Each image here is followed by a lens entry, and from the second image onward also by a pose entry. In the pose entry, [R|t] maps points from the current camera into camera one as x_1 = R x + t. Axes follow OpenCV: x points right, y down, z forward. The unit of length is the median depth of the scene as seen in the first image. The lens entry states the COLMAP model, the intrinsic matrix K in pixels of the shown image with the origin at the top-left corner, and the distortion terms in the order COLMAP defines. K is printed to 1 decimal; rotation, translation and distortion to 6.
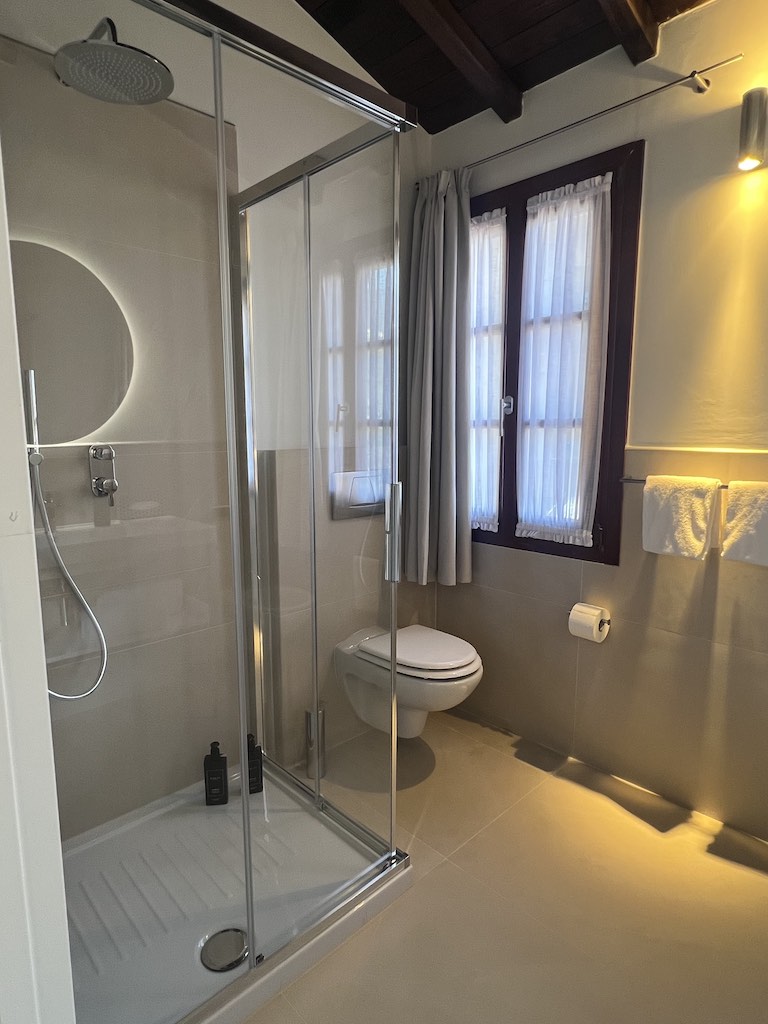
lens RADIAL K [[600.2, 0, 384.0], [0, 600.2, 512.0], [0, 0, 1]] dist [0.000043, -0.000134]
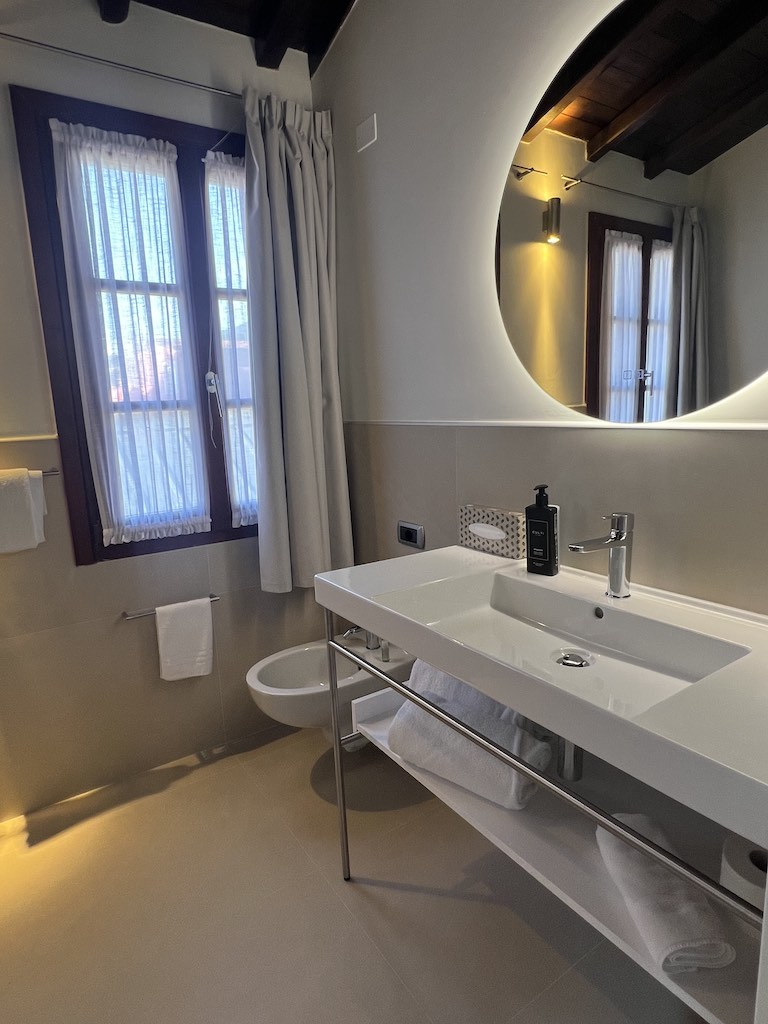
lens RADIAL K [[574.2, 0, 384.0], [0, 574.2, 512.0], [0, 0, 1]] dist [-0.007496, -0.001649]
pose [[0.193318, -0.201015, 0.960323, -0.513630], [0.182537, 0.969067, 0.166100, -0.077234], [-0.964007, 0.143184, 0.224030, 0.516539]]
